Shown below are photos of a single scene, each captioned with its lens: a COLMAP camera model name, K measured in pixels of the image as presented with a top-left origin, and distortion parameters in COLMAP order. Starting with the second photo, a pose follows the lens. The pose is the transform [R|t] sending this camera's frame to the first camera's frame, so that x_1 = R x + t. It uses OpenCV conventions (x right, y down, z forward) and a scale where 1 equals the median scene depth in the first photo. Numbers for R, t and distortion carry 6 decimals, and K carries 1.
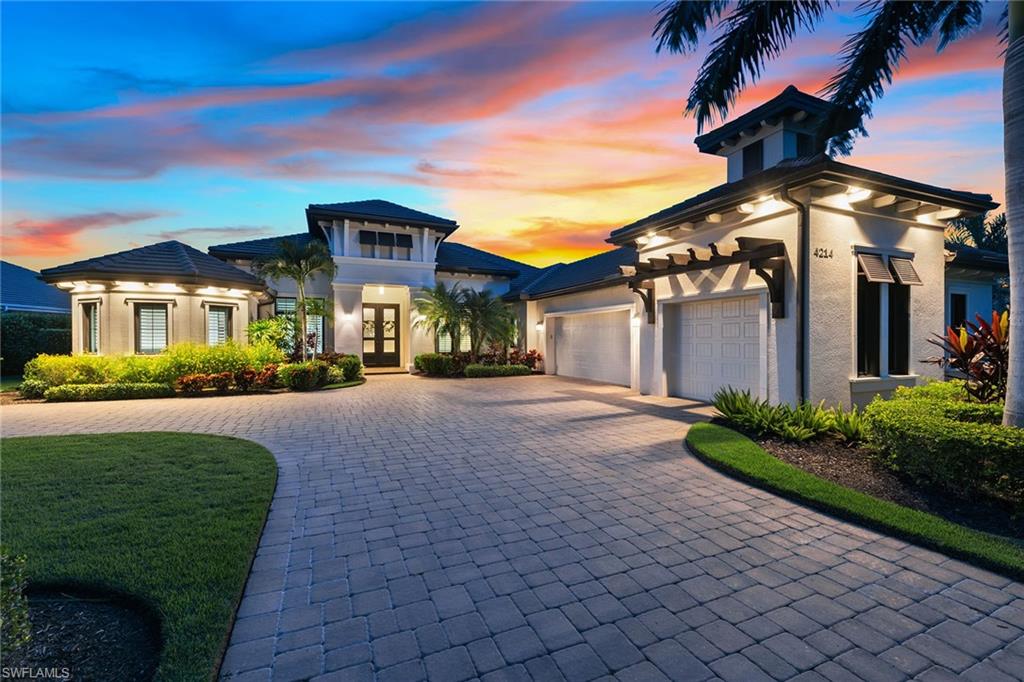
lens RADIAL K [[436.0, 0, 511.1], [0, 436.0, 329.3], [0, 0, 1]] dist [0.018666, -0.000015]
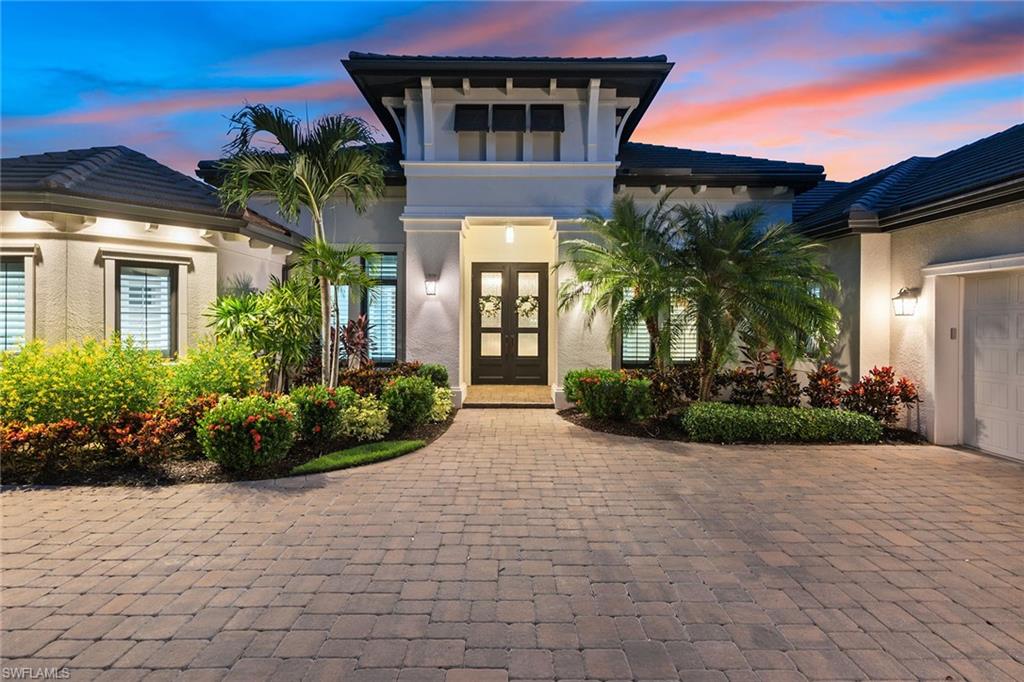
lens RADIAL K [[500.0, 0, 512.0], [0, 500.0, 341.0], [0, 0, 1]] dist [-0.012688, 0.000399]
pose [[0.918935, 0.020645, -0.393869, -0.070102], [0.001540, 0.998434, 0.055925, 0.001189], [0.394407, -0.051998, 0.917464, 0.508340]]
